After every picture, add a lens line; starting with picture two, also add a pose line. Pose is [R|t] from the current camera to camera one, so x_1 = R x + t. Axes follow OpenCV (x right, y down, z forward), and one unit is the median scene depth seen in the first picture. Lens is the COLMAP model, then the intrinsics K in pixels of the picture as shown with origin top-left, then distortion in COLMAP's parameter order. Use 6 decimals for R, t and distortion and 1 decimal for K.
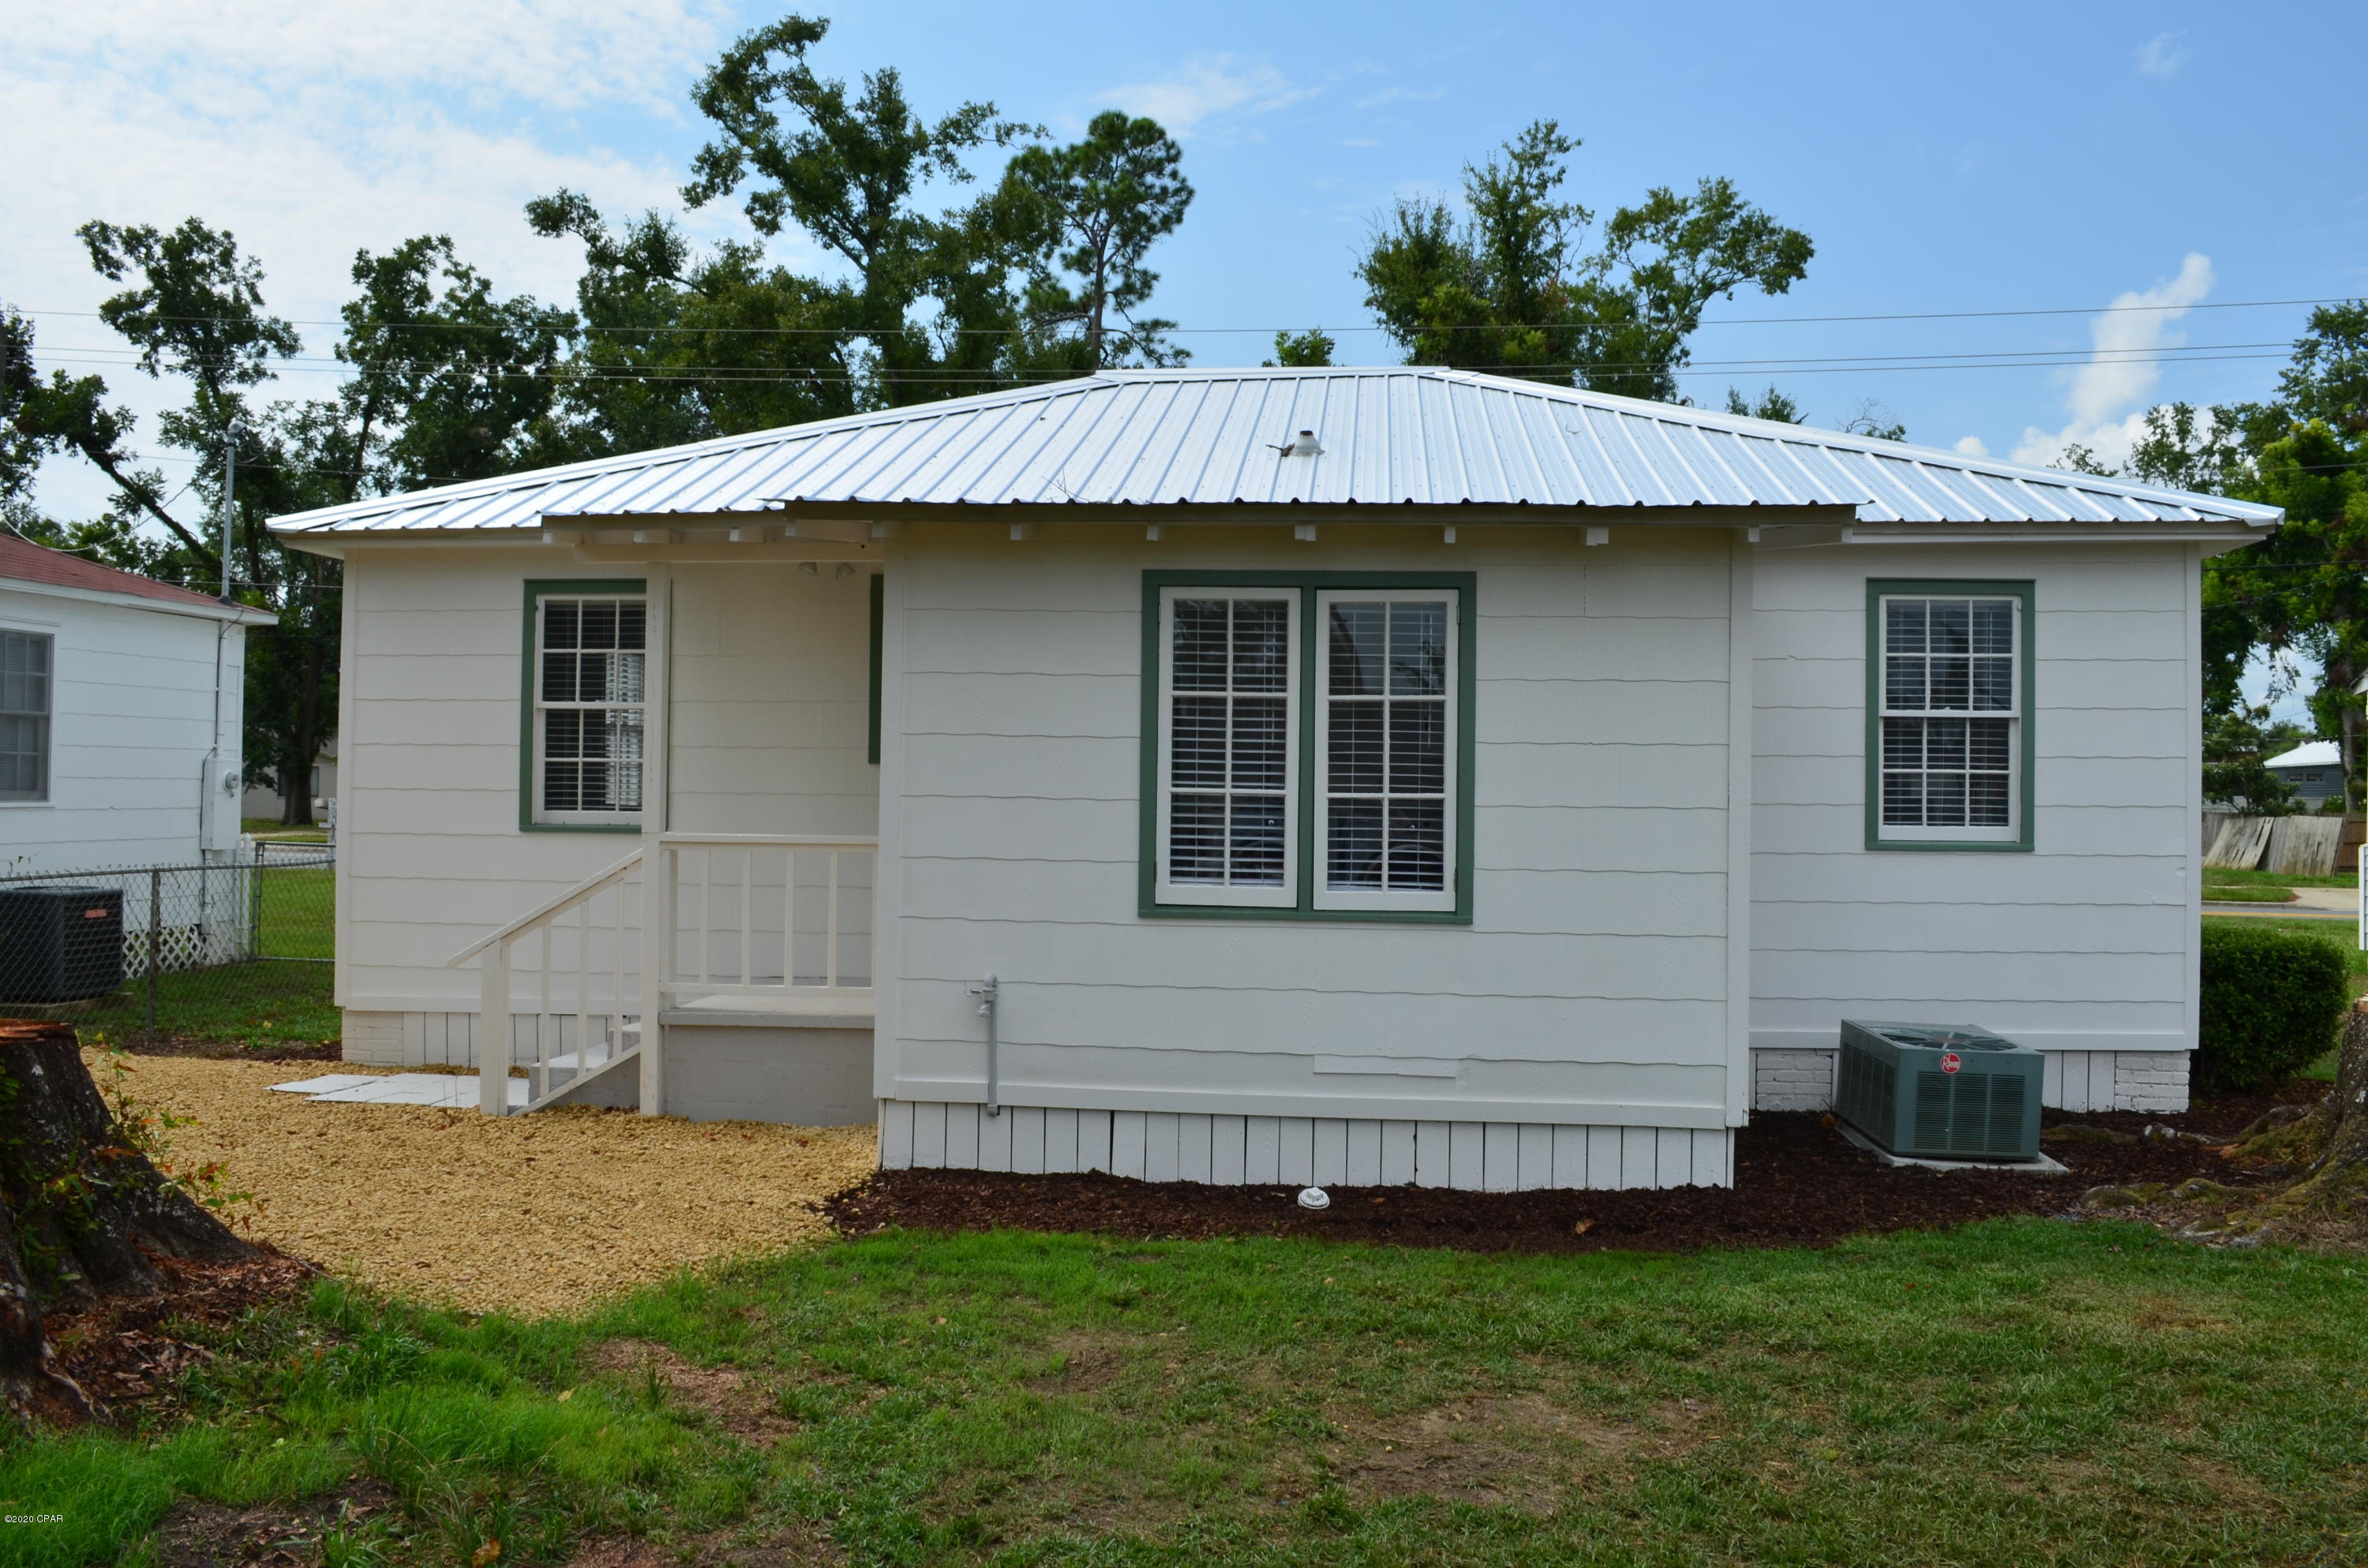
lens RADIAL K [[1889.4, 0, 1191.9], [0, 1889.4, 771.8], [0, 0, 1]] dist [-0.077807, 0.004585]
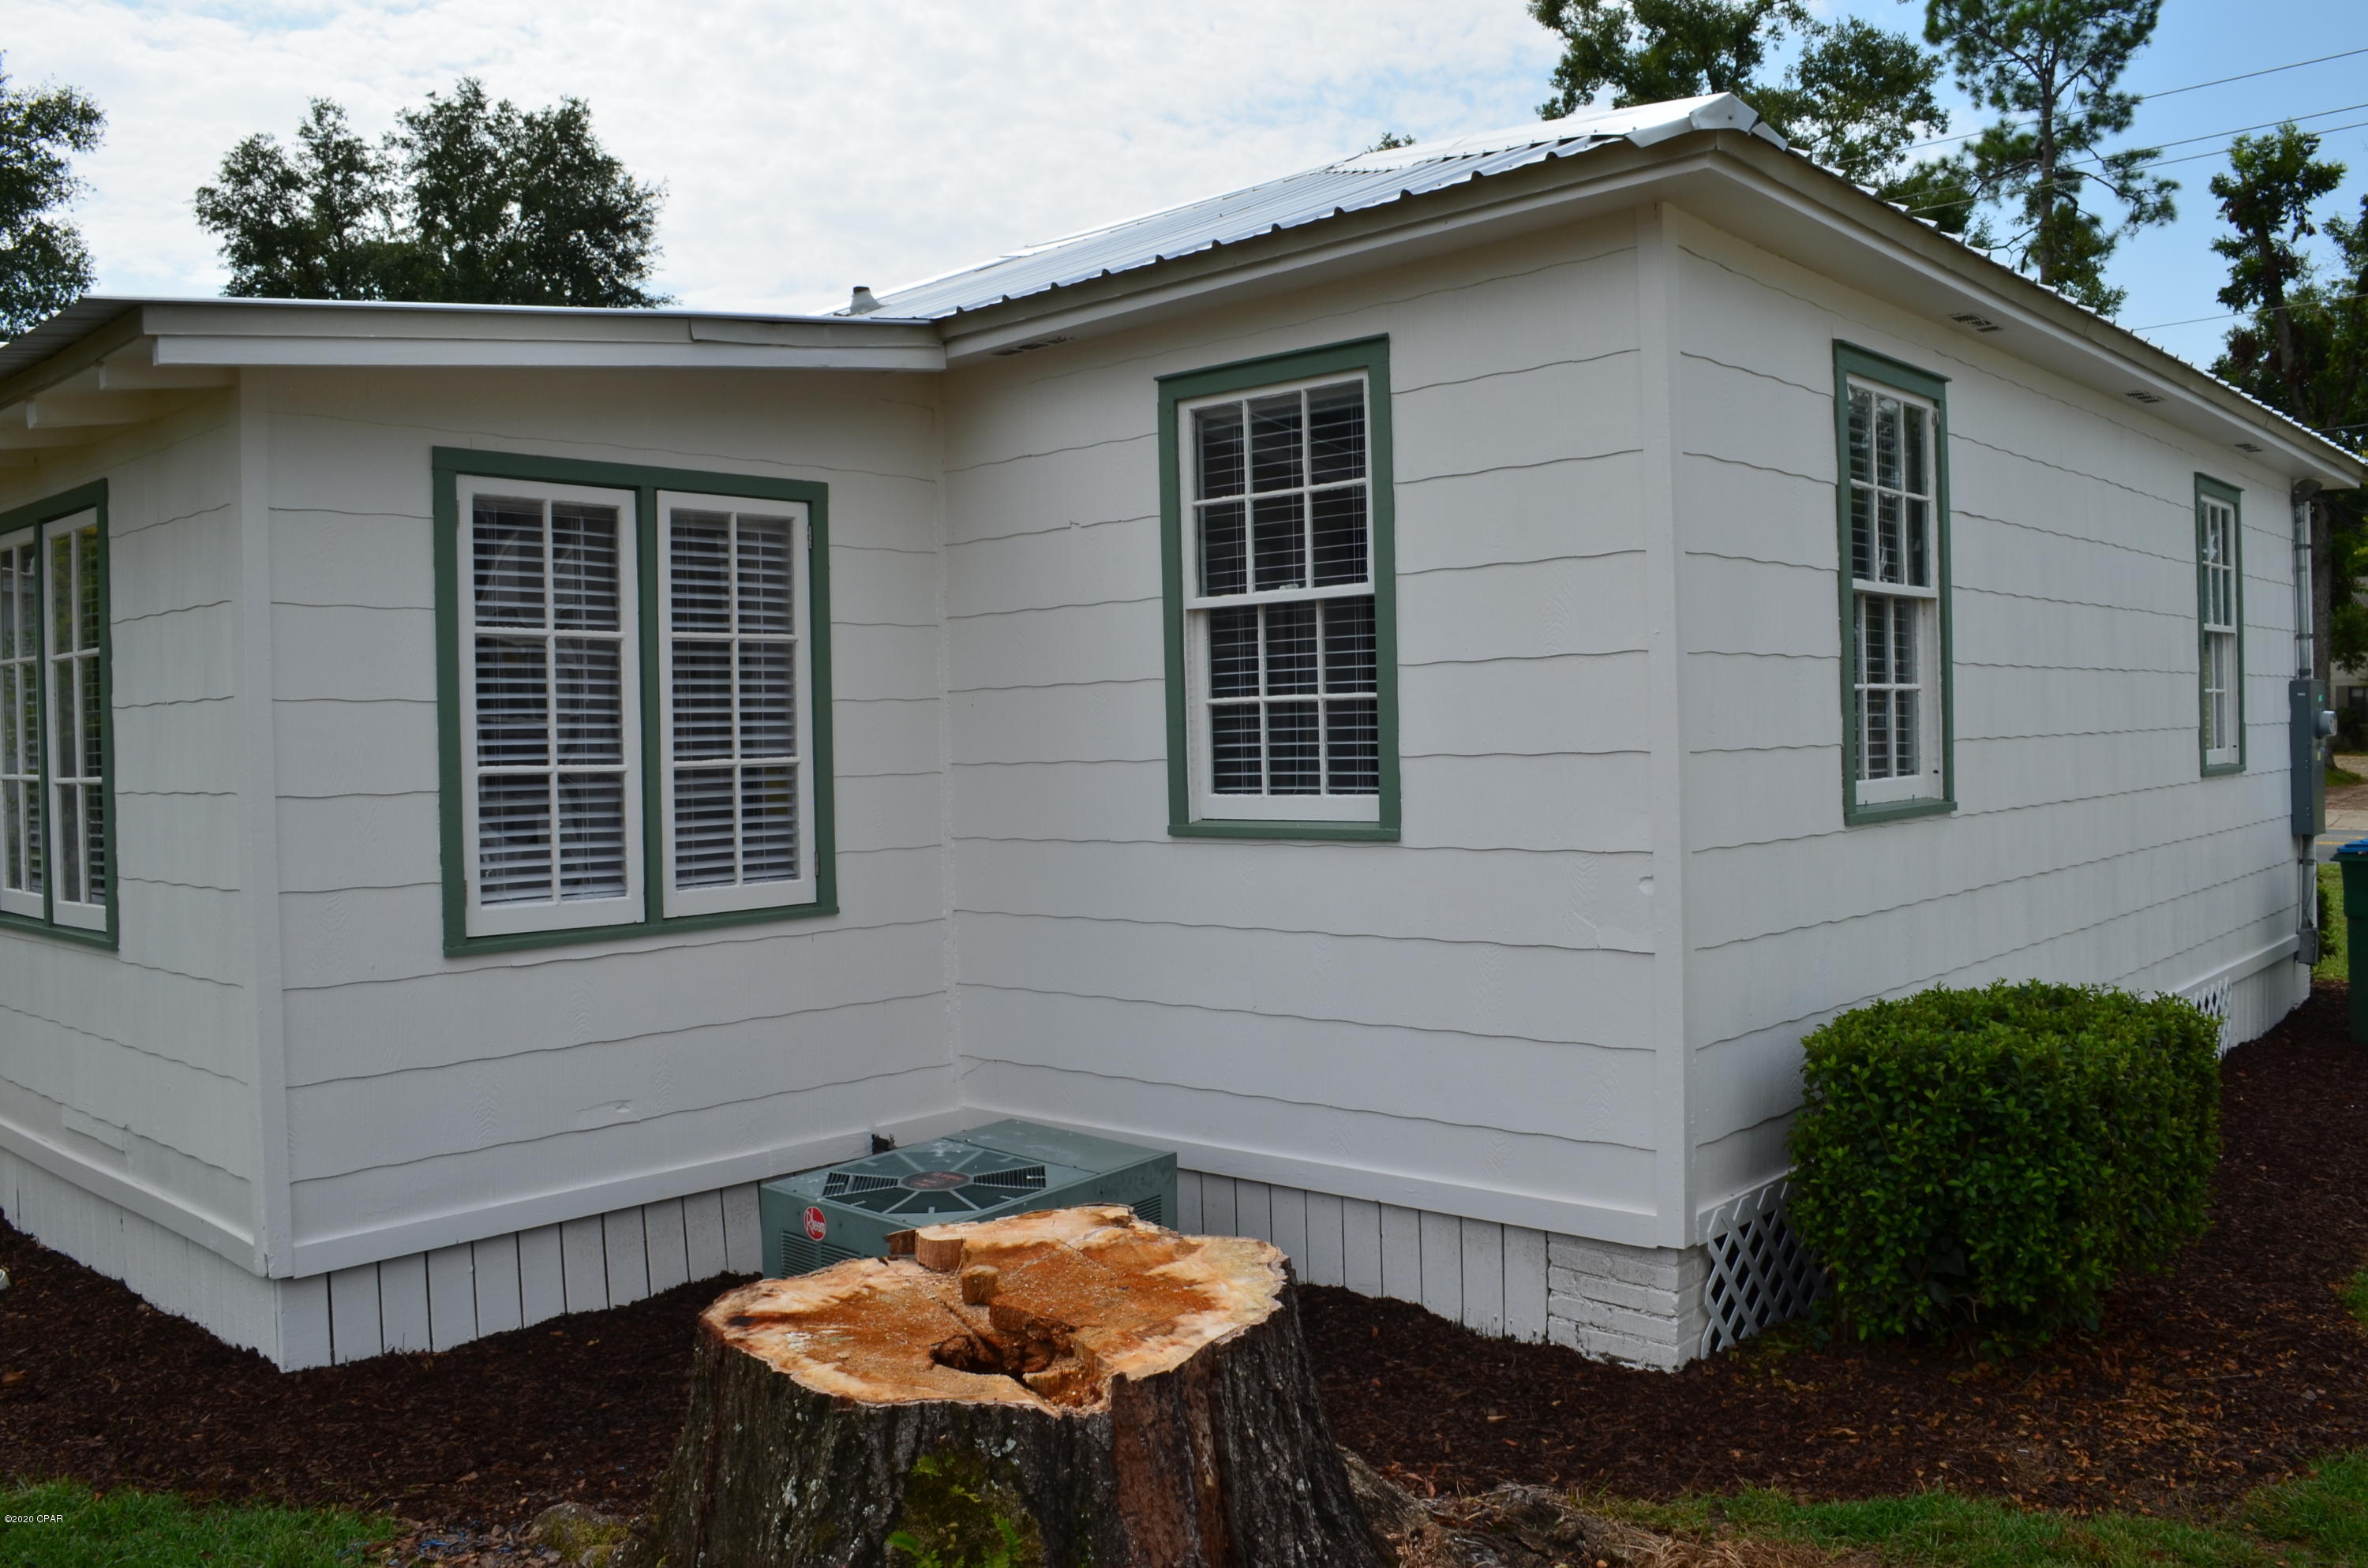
lens RADIAL K [[1889.4, 0, 1191.9], [0, 1889.4, 771.8], [0, 0, 1]] dist [-0.077807, 0.004585]
pose [[0.812096, -0.020401, -0.583167, 0.692943], [0.040481, 0.998951, 0.021426, 0.008355], [0.582118, -0.041007, 0.812070, 0.501995]]
